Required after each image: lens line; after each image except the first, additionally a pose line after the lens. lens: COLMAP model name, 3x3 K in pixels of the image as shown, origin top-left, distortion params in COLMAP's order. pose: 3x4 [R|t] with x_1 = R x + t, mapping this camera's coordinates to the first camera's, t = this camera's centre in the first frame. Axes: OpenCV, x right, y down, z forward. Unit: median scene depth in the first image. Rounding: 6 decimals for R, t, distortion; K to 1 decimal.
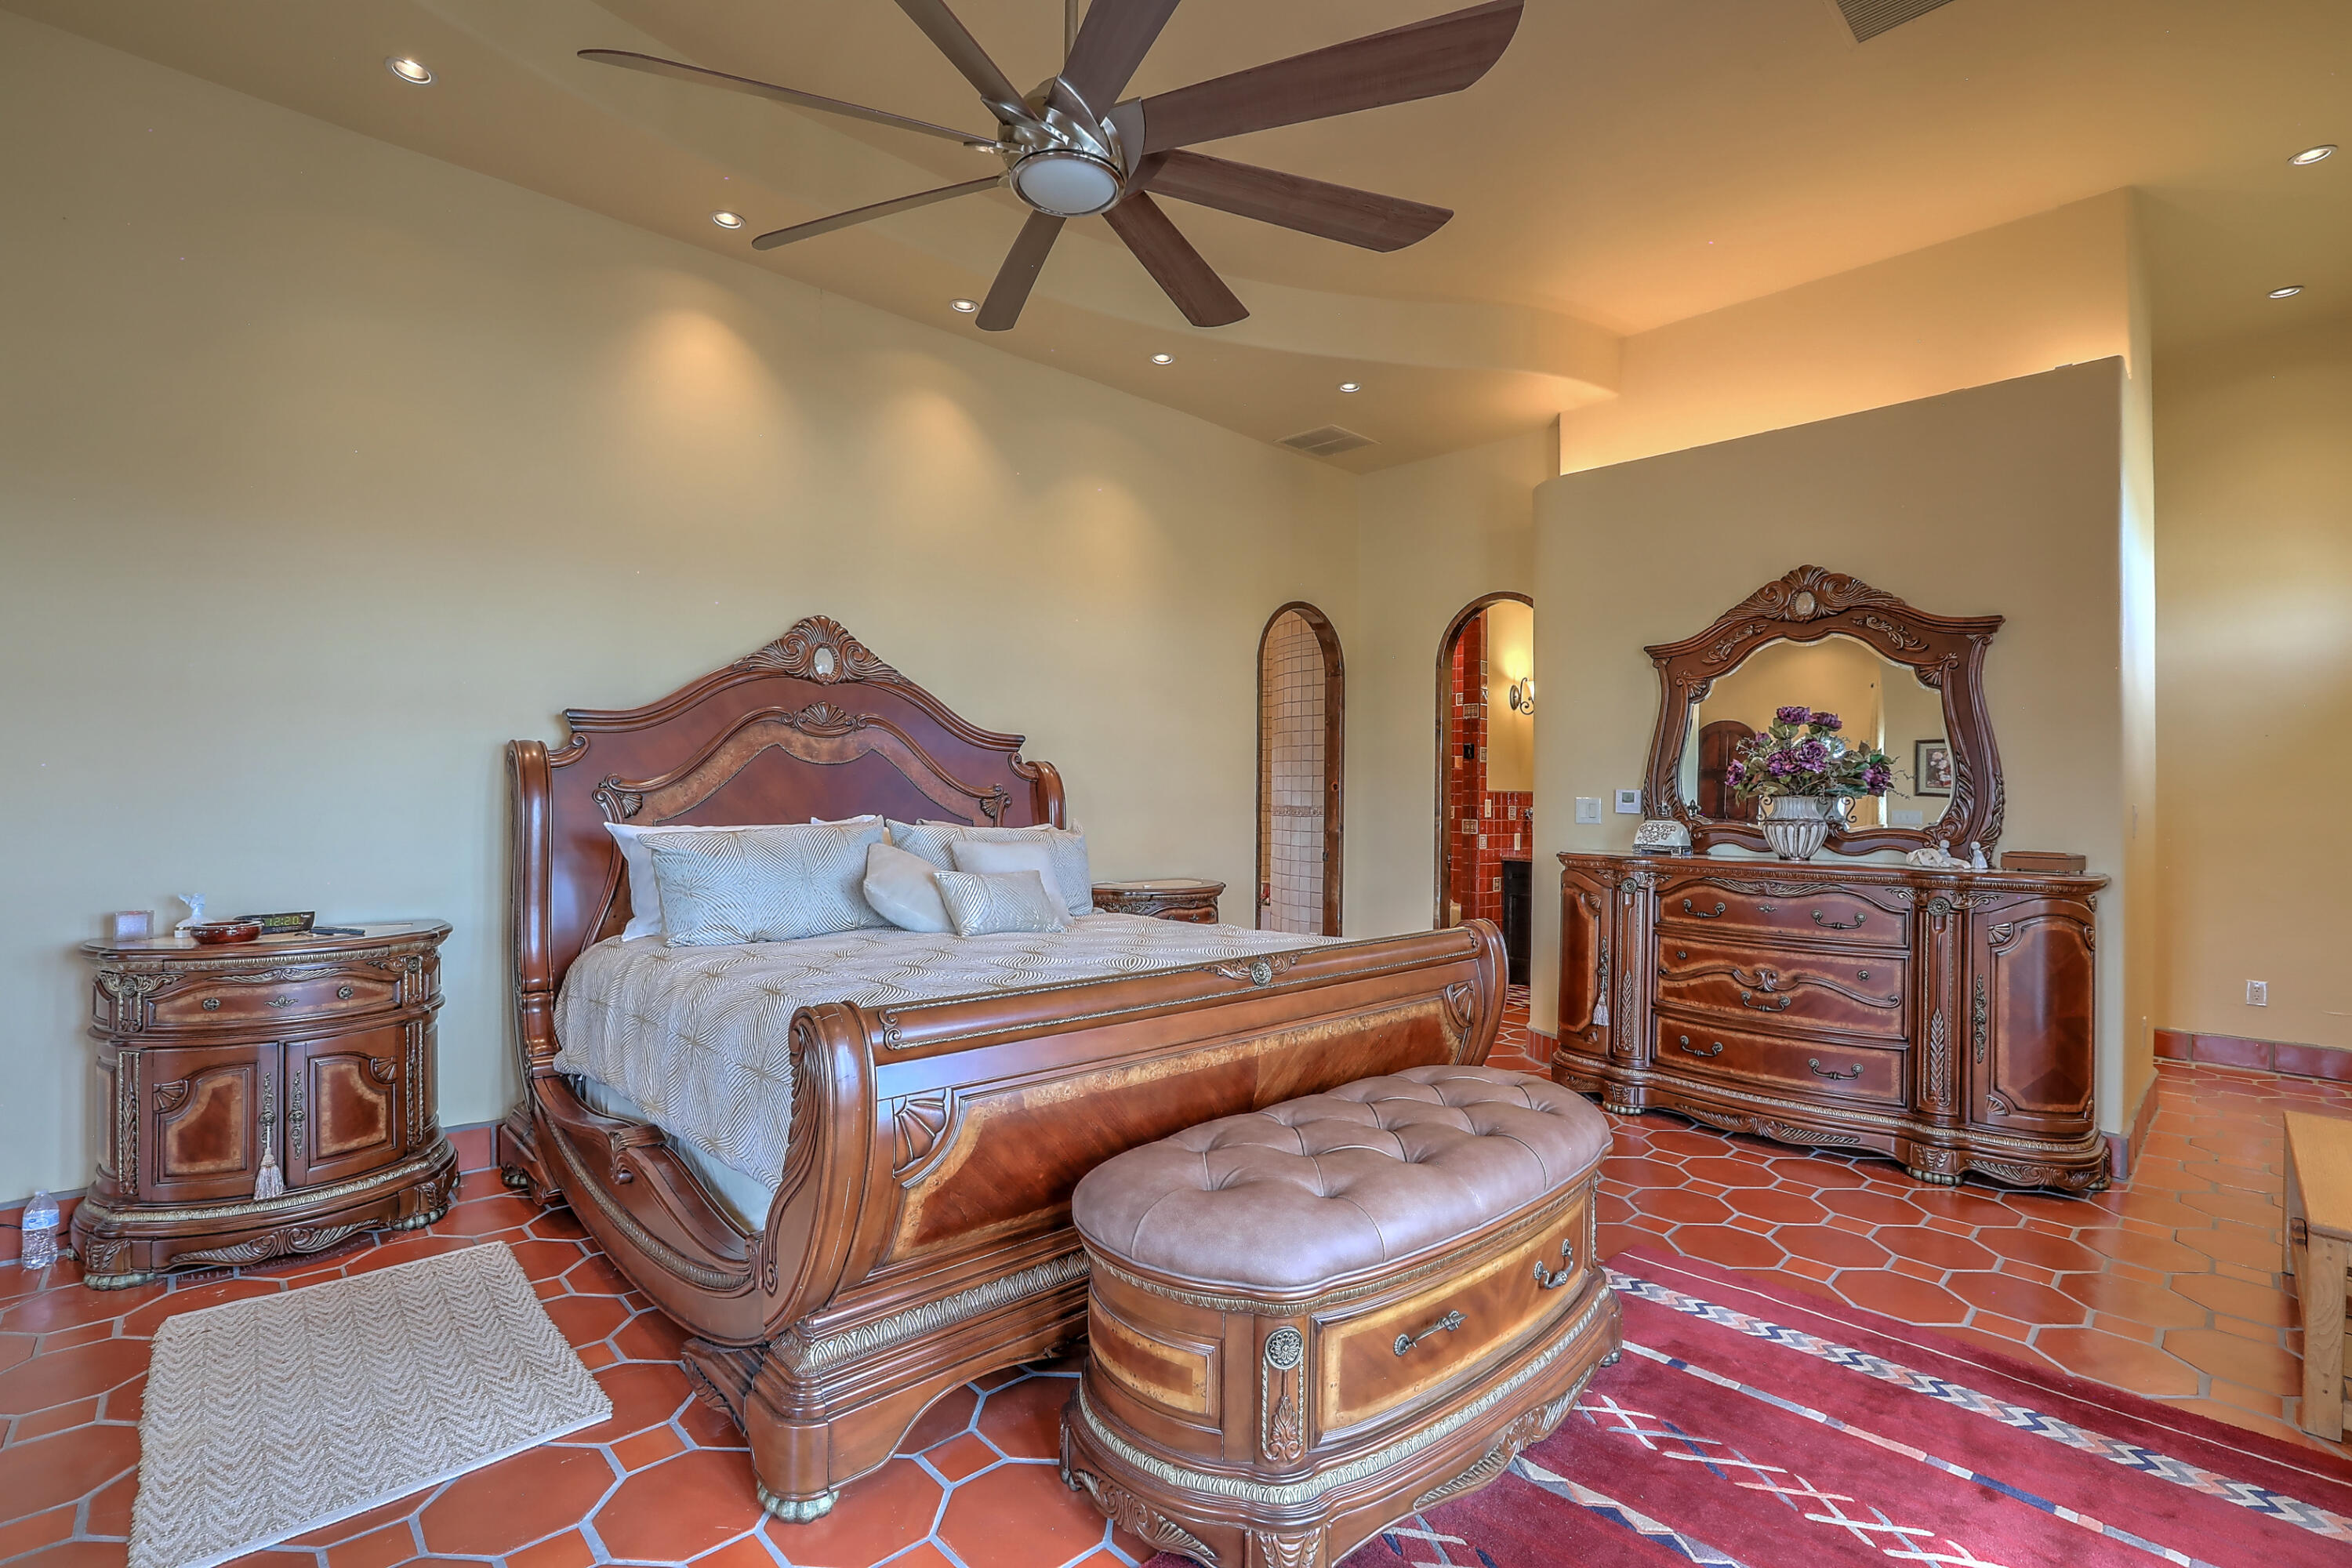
lens RADIAL K [[1064.5, 0, 1175.5], [0, 1064.5, 788.7], [0, 0, 1]] dist [-0.047547, 0.015459]
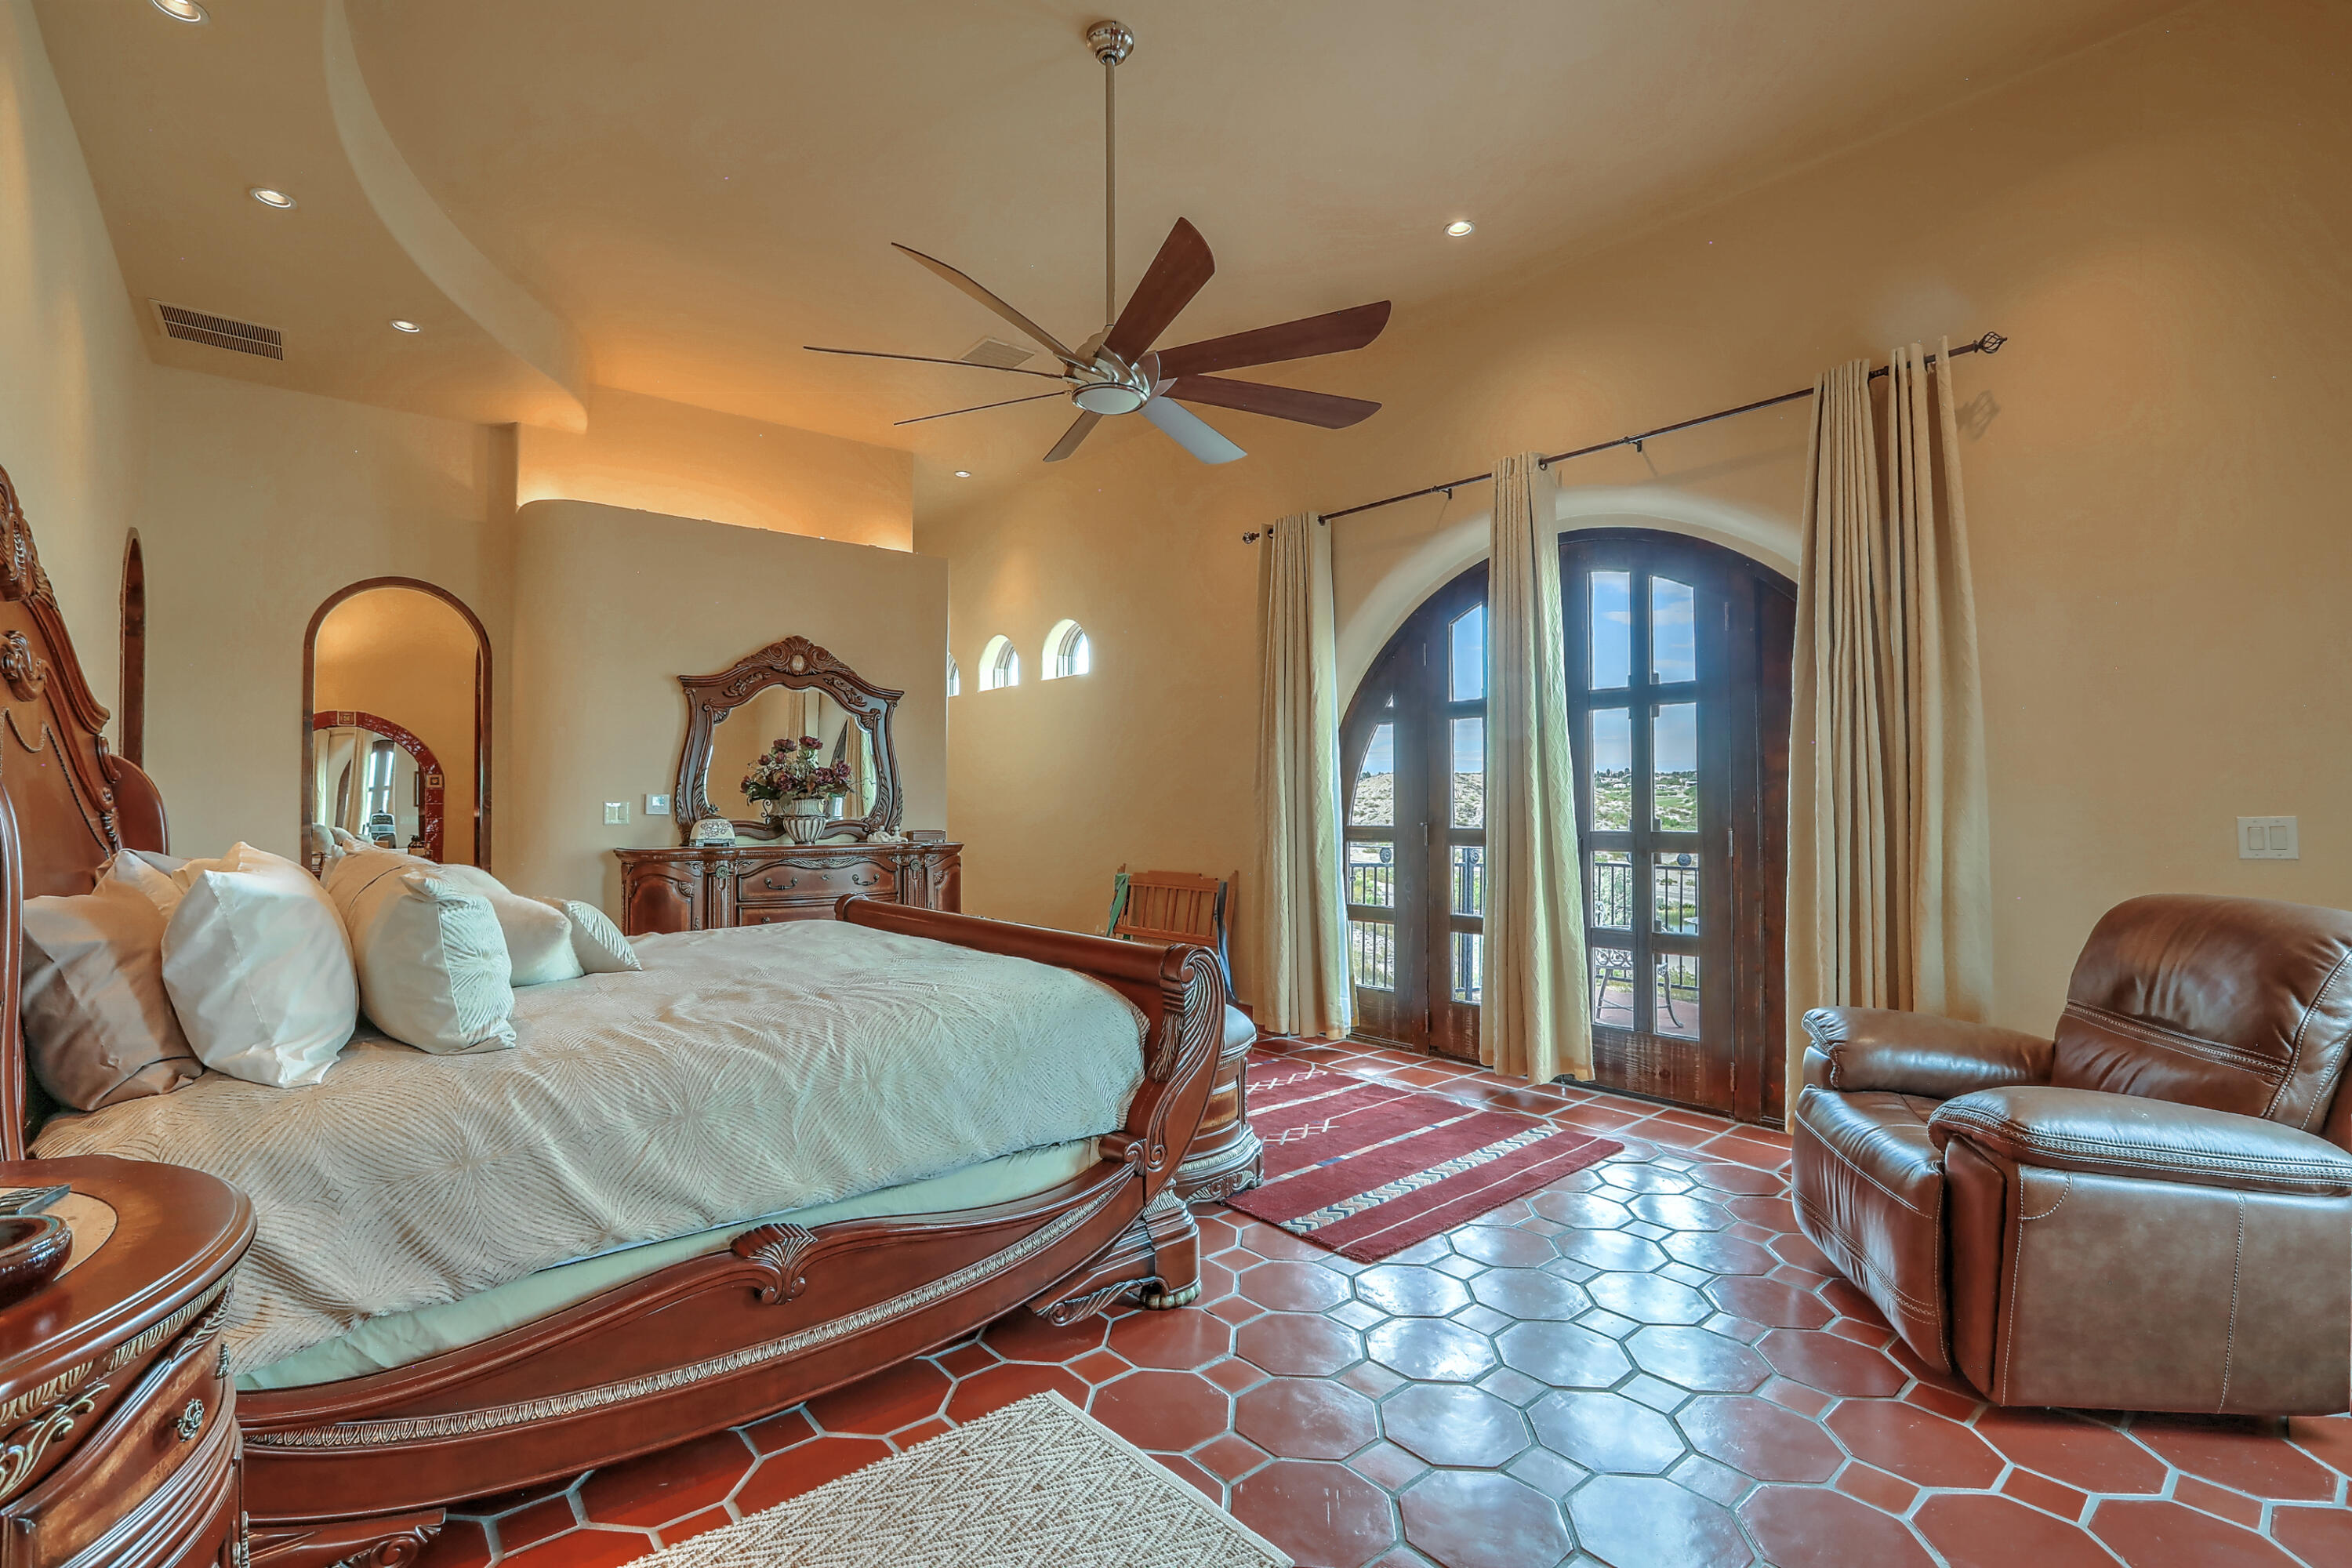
lens RADIAL K [[1064.5, 0, 1185.8], [0, 1064.5, 782.4], [0, 0, 1]] dist [-0.047547, 0.015459]
pose [[0.066400, 0.008102, 0.997760, -0.560028], [-0.007844, 0.999940, -0.007598, -0.006585], [-0.997762, -0.007322, 0.066460, 0.273419]]
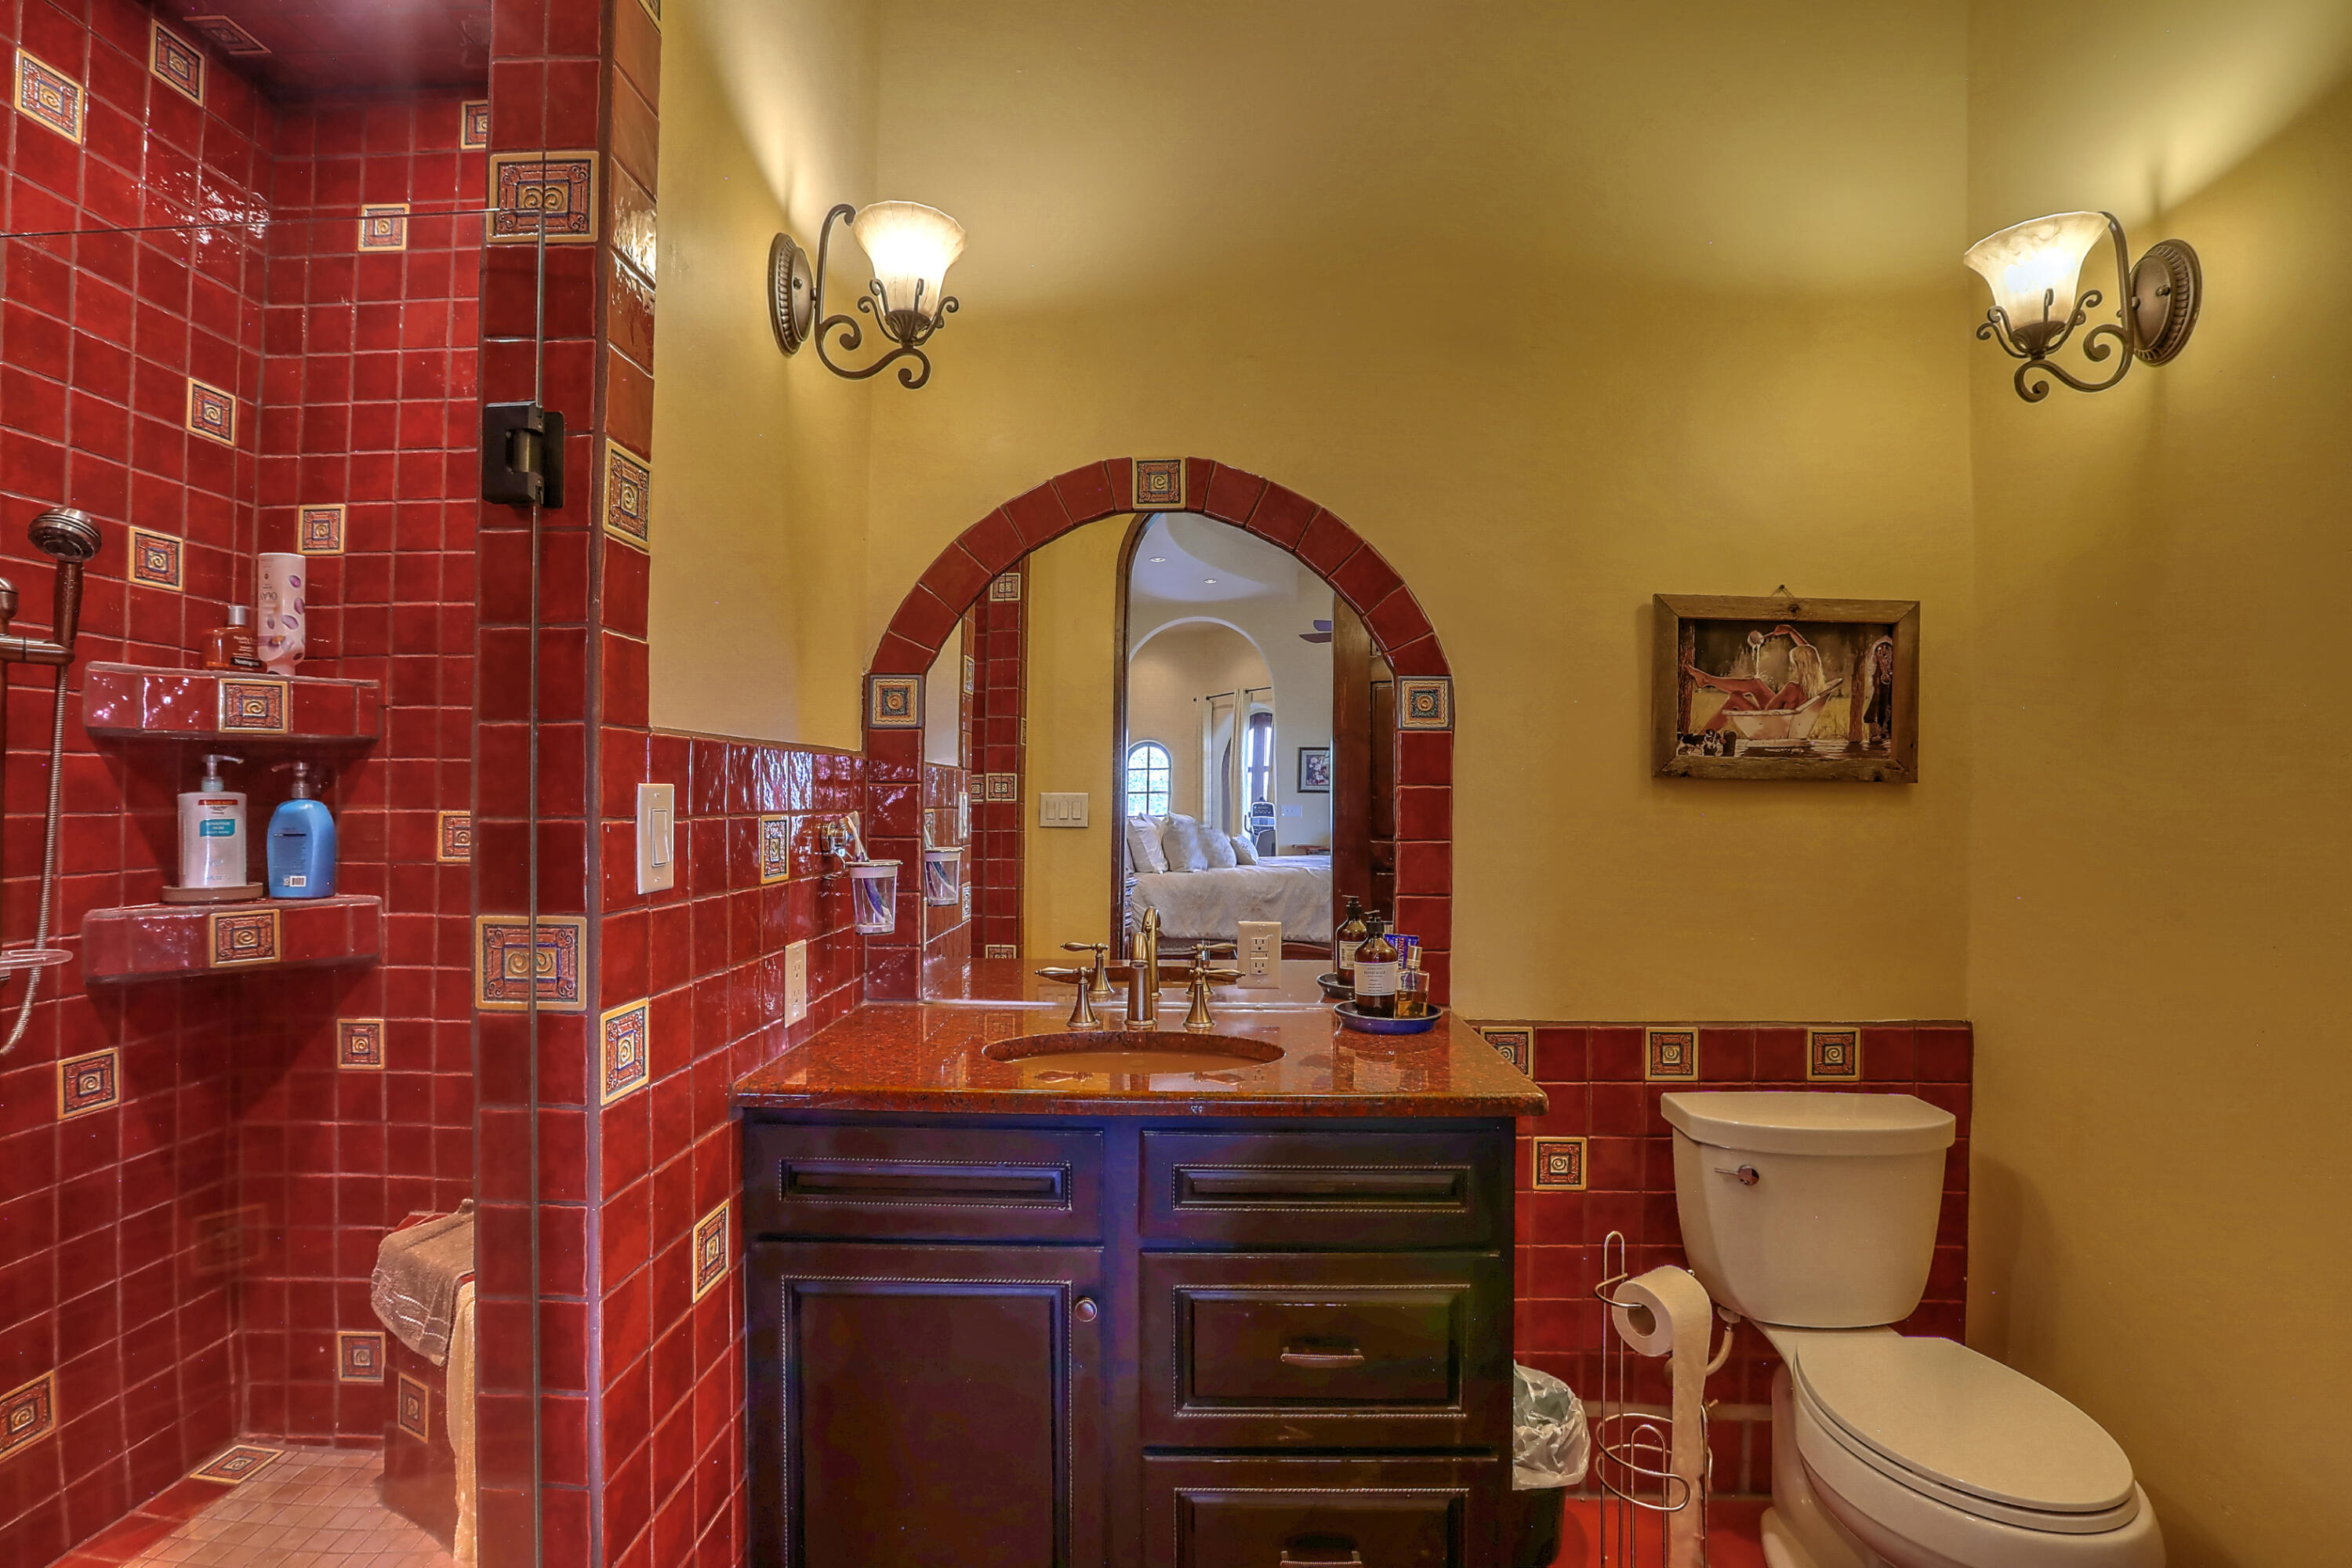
lens RADIAL K [[1064.5, 0, 1182.4], [0, 1064.5, 783.0], [0, 0, 1]] dist [-0.047547, 0.015459]
pose [[0.711144, -0.003131, 0.703039, 0.305198], [-0.006519, 0.999918, 0.011048, 0.009879], [-0.703016, -0.012440, 0.711065, 1.059336]]
